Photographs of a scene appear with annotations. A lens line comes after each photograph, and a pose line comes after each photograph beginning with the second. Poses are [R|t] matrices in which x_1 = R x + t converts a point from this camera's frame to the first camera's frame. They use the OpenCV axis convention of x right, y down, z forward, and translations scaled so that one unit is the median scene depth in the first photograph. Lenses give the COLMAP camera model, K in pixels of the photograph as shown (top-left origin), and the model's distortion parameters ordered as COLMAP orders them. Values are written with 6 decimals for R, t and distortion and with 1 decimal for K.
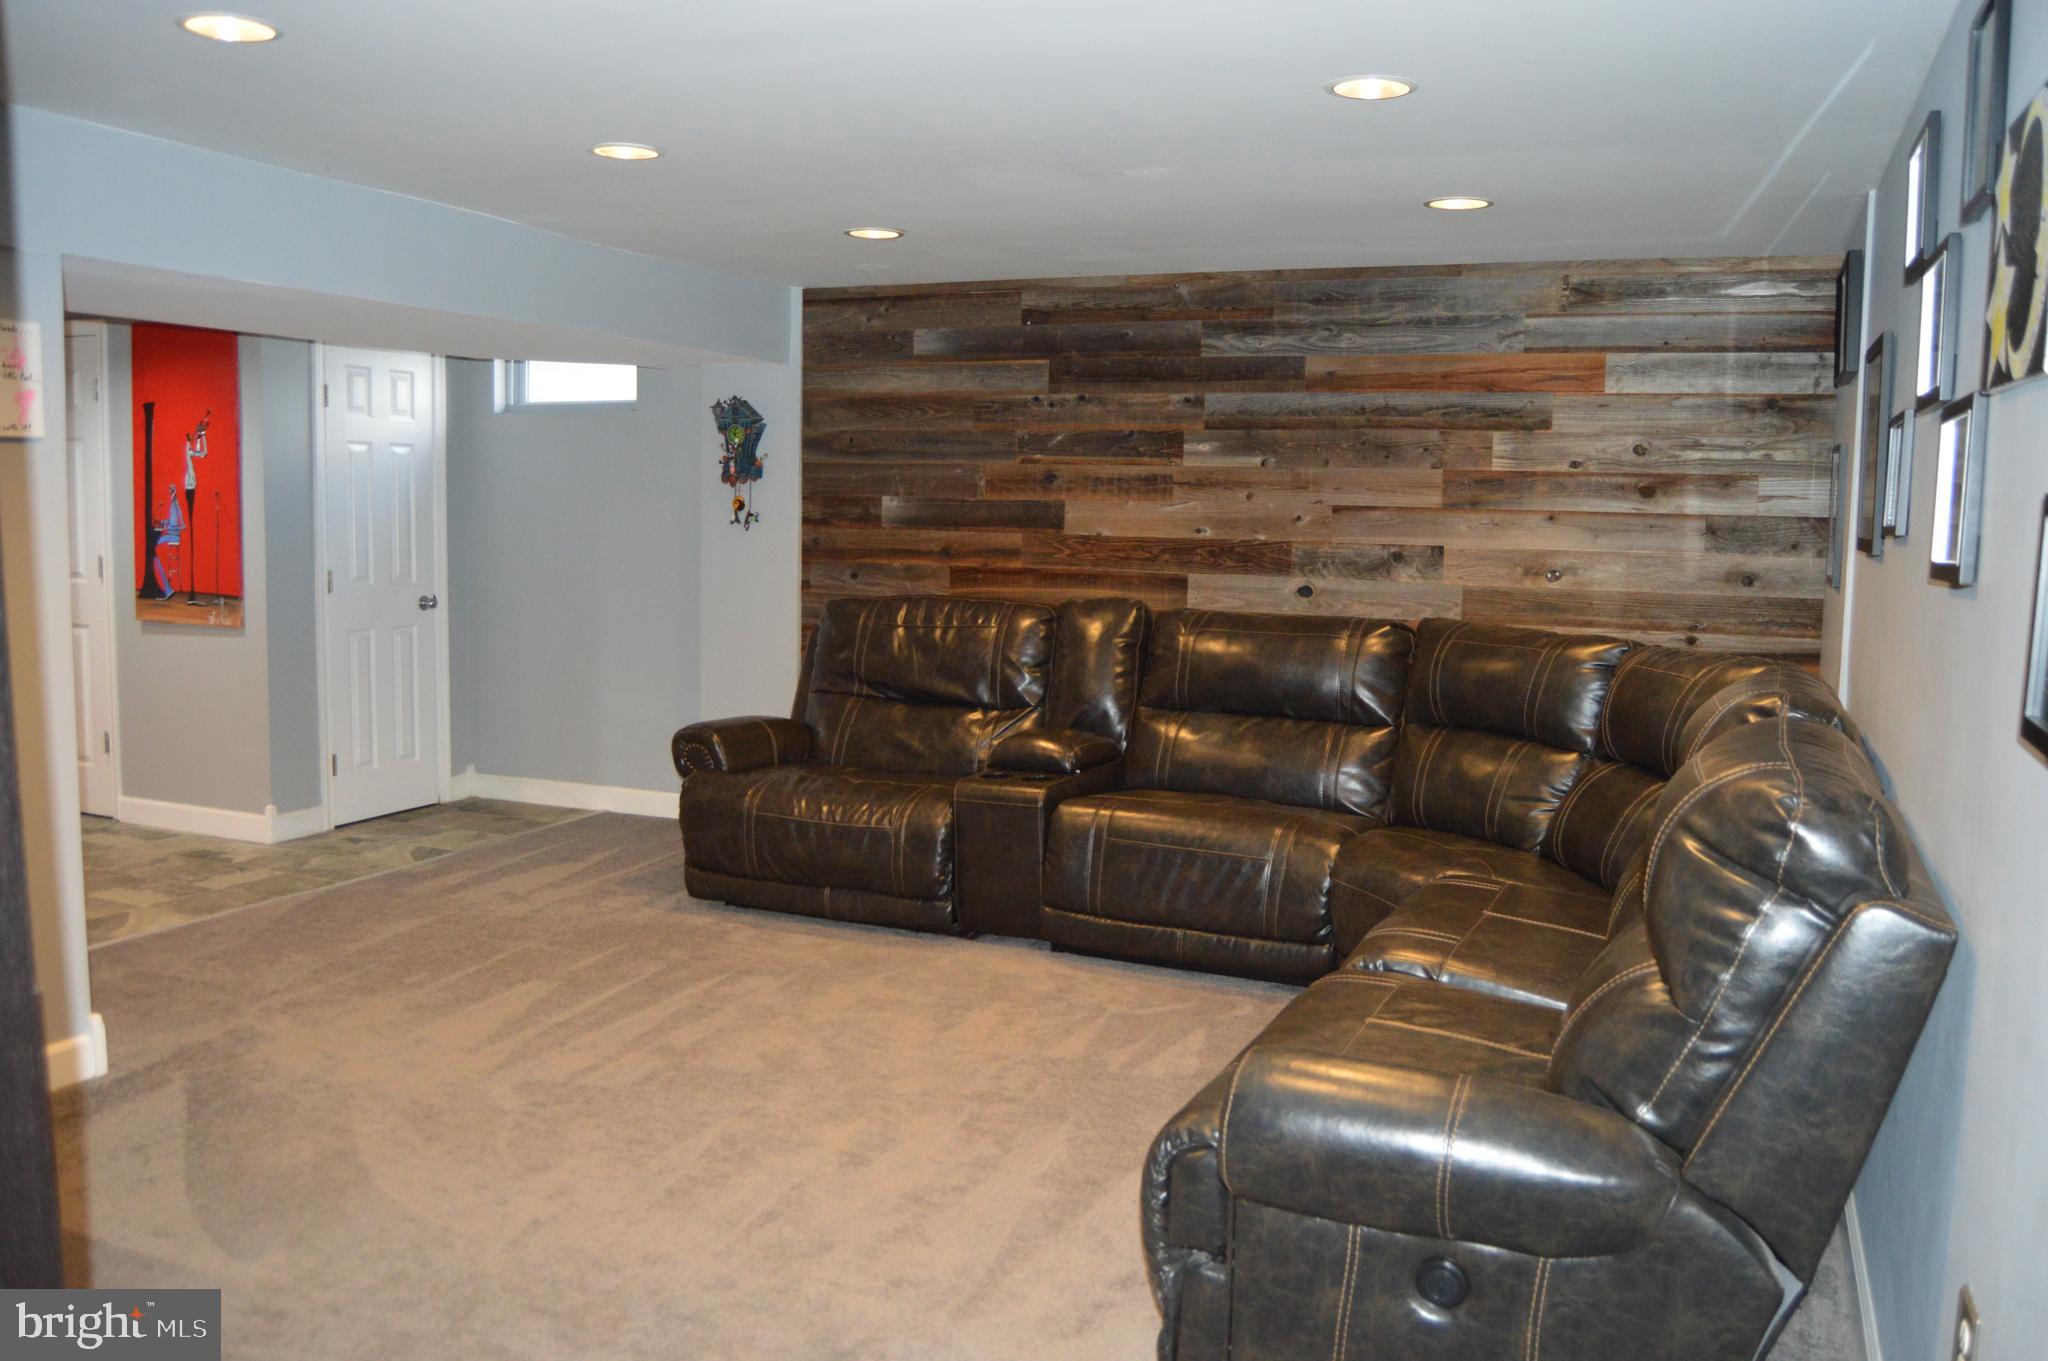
lens RADIAL K [[1624.5, 0, 1035.0], [0, 1624.5, 669.7], [0, 0, 1]] dist [-0.084598, 0.003966]
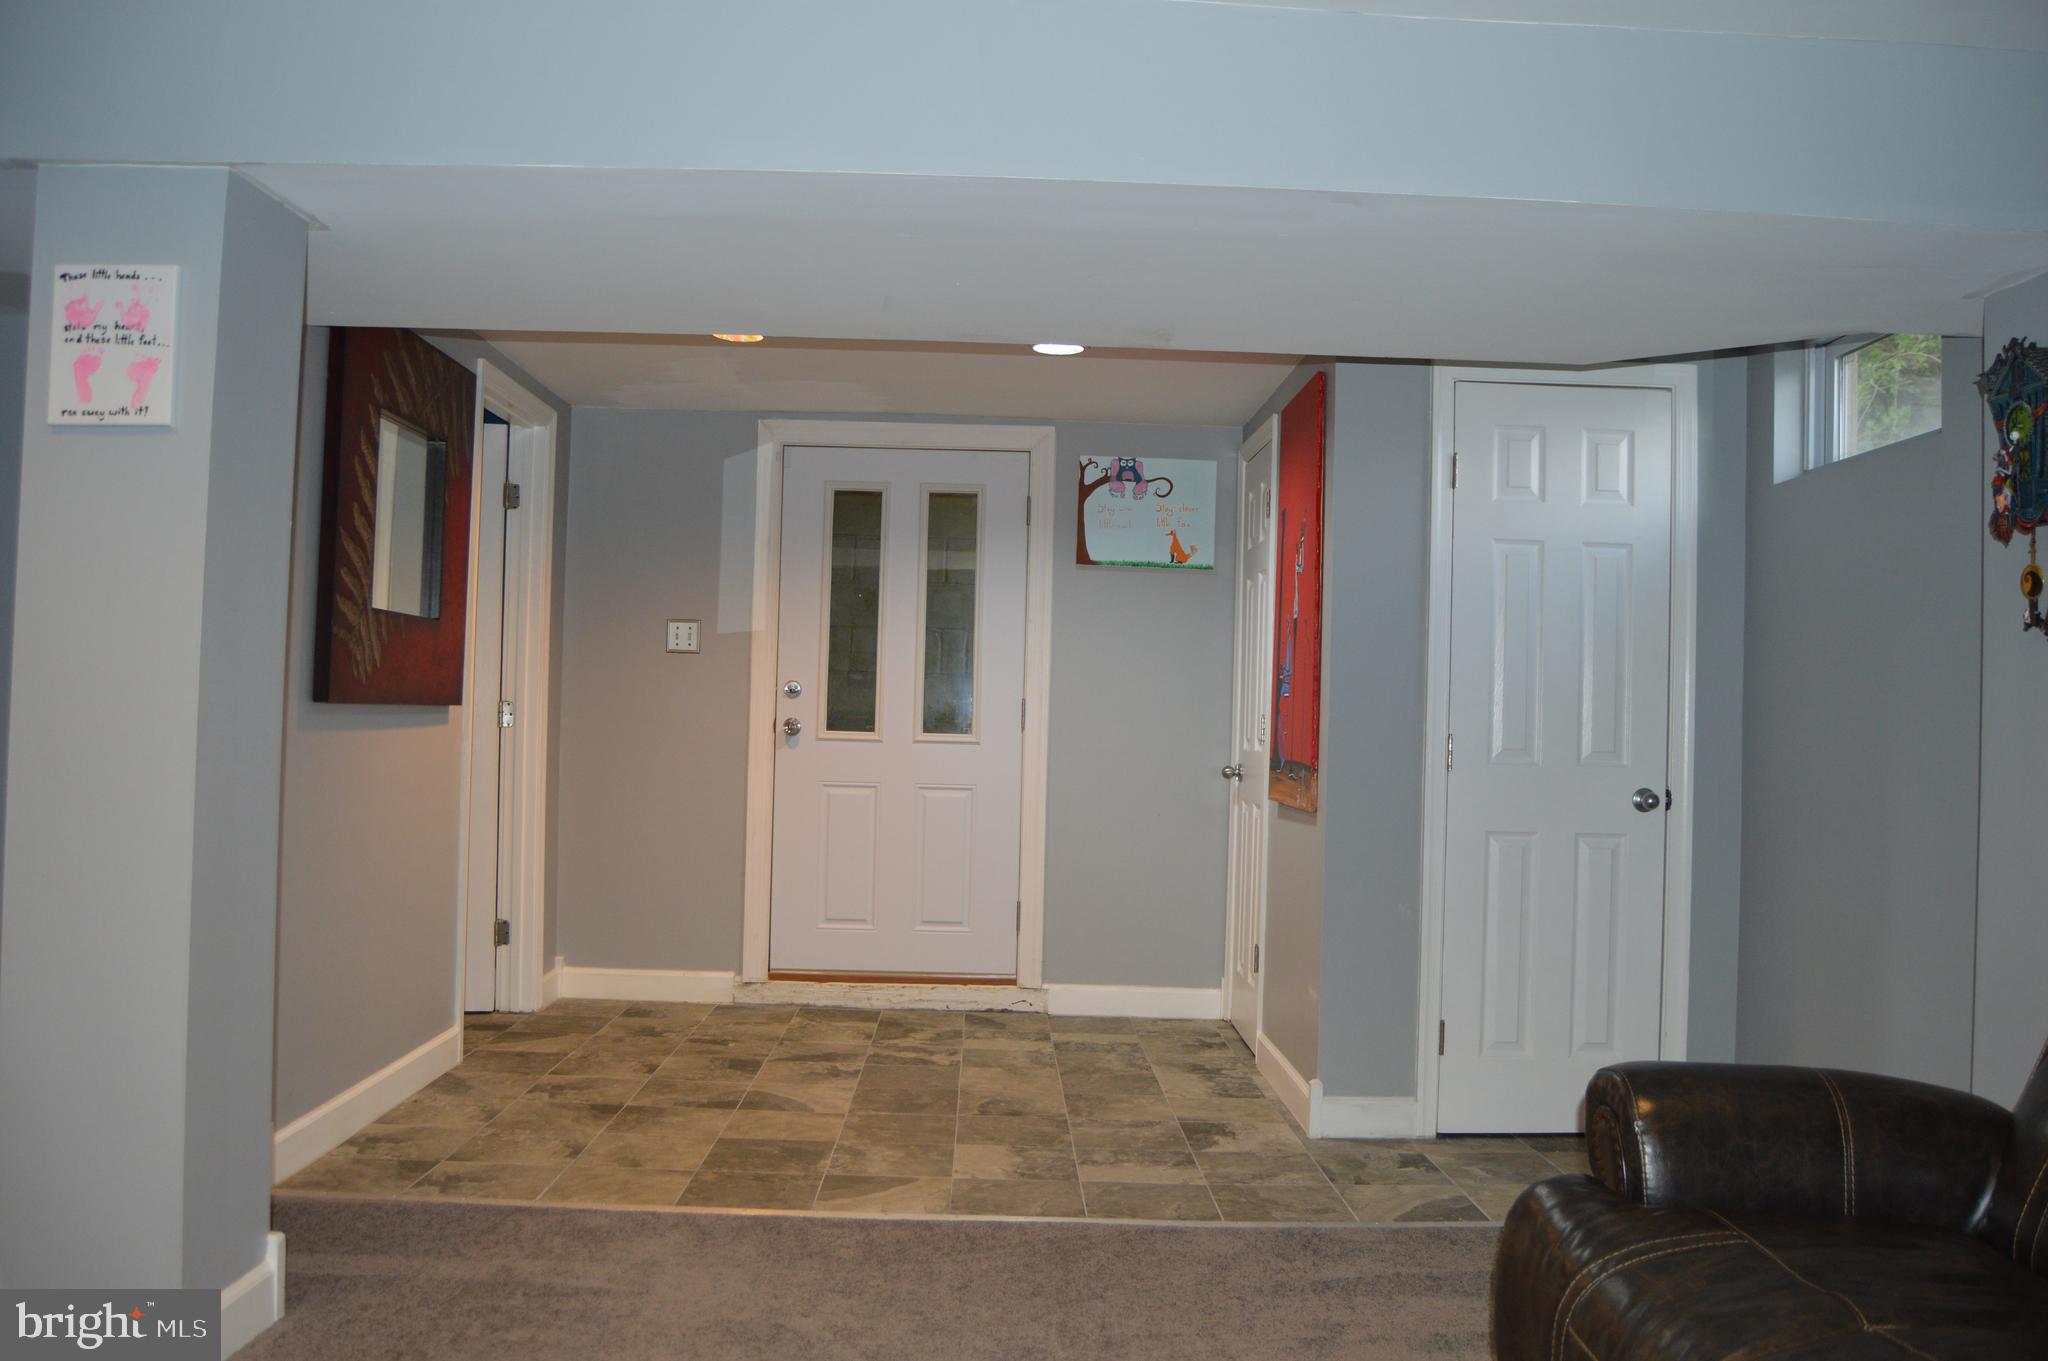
lens RADIAL K [[1624.5, 0, 1035.0], [0, 1624.5, 669.7], [0, 0, 1]] dist [-0.084598, 0.003966]
pose [[0.415225, -0.036062, -0.909004, 0.086373], [-0.110983, 0.989742, -0.089961, -0.010489], [0.902923, 0.138238, 0.406964, 0.569850]]
